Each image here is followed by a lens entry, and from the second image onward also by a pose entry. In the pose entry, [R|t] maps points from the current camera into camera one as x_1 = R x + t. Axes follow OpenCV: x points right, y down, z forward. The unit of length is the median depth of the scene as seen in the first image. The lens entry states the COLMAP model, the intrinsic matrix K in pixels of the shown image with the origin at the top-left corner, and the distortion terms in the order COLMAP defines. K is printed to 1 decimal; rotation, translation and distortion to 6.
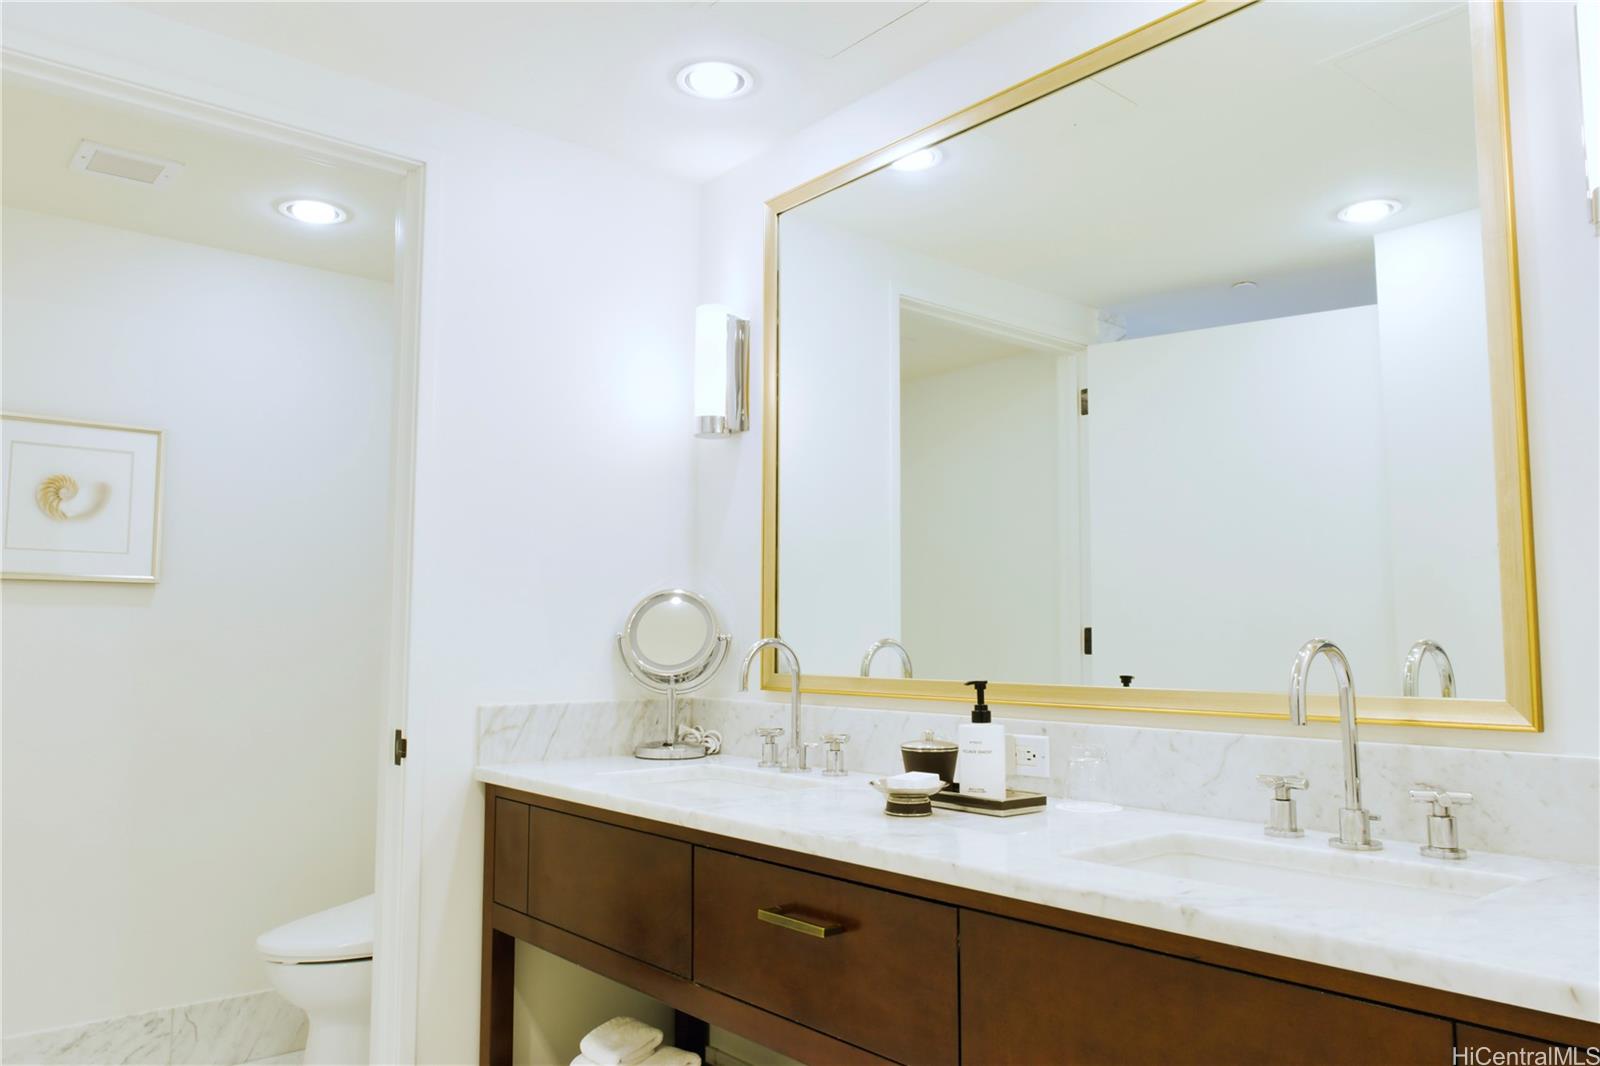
lens RADIAL K [[1120.4, 0, 800.4], [0, 1120.4, 537.2], [0, 0, 1]] dist [-0.014632, -0.000845]
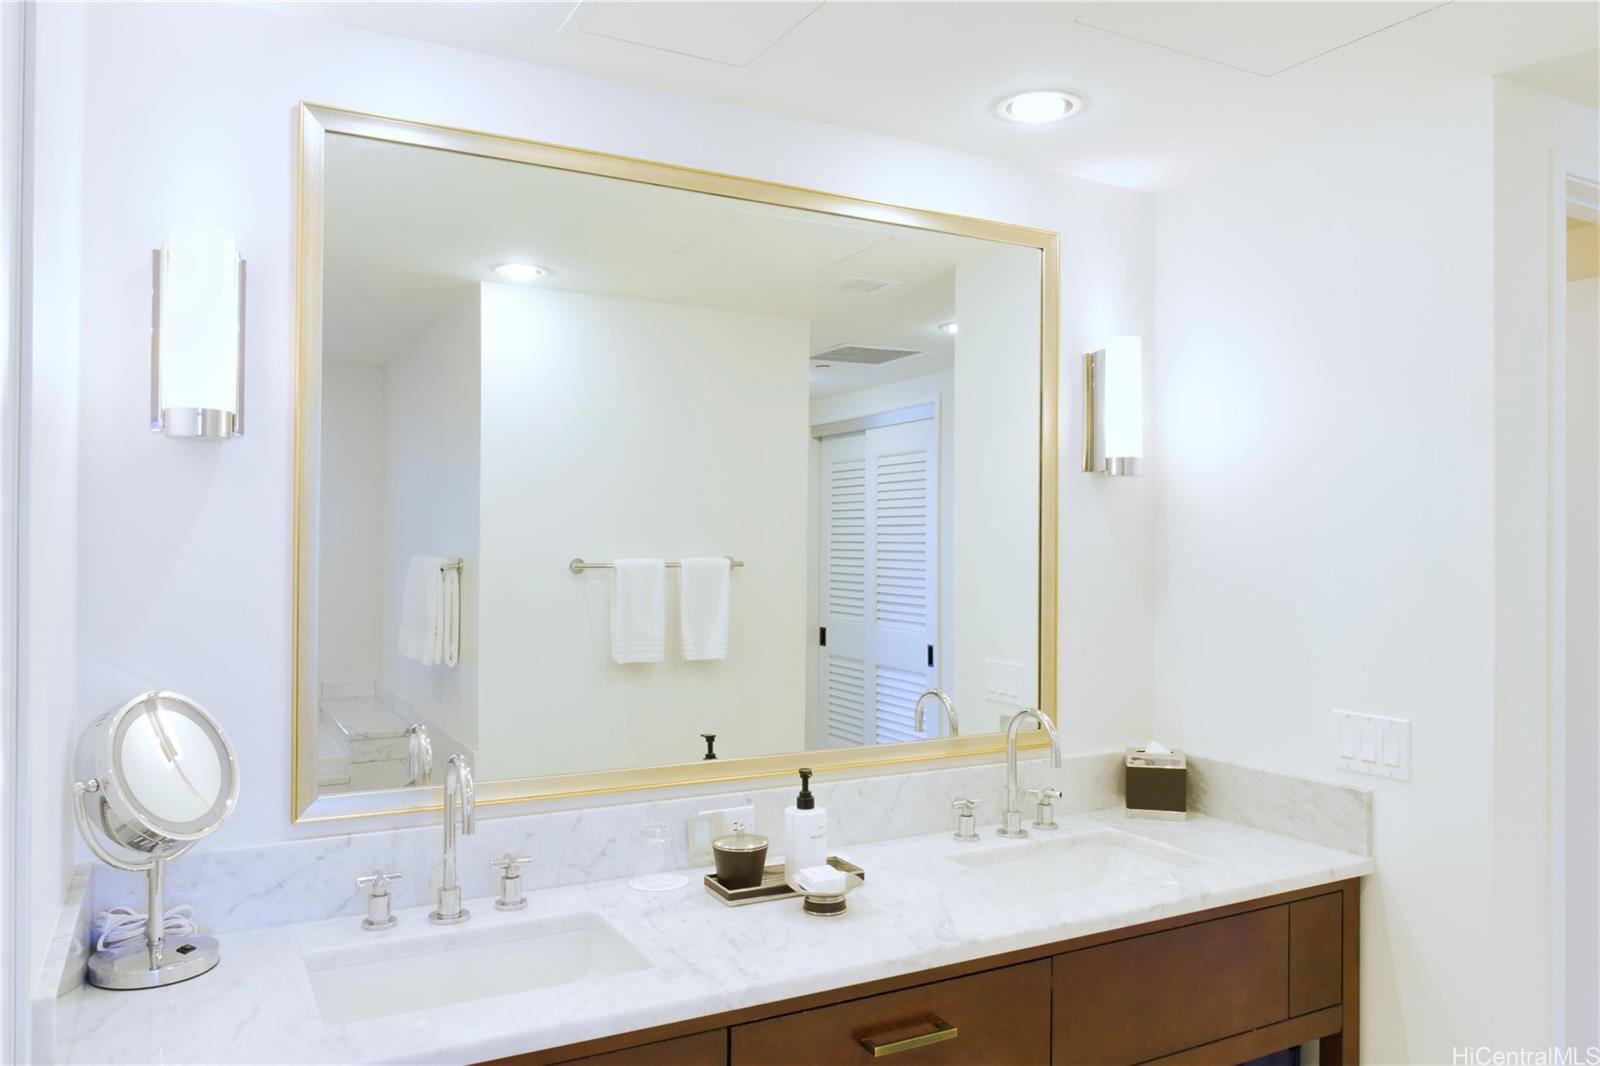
lens RADIAL K [[1120.4, 0, 802.3], [0, 1120.4, 529.7], [0, 0, 1]] dist [-0.014632, -0.000845]
pose [[0.206598, 0.010728, 0.978367, -0.919670], [-0.096502, 0.995288, 0.009464, -0.117071], [-0.973655, -0.096370, 0.206660, 0.803862]]
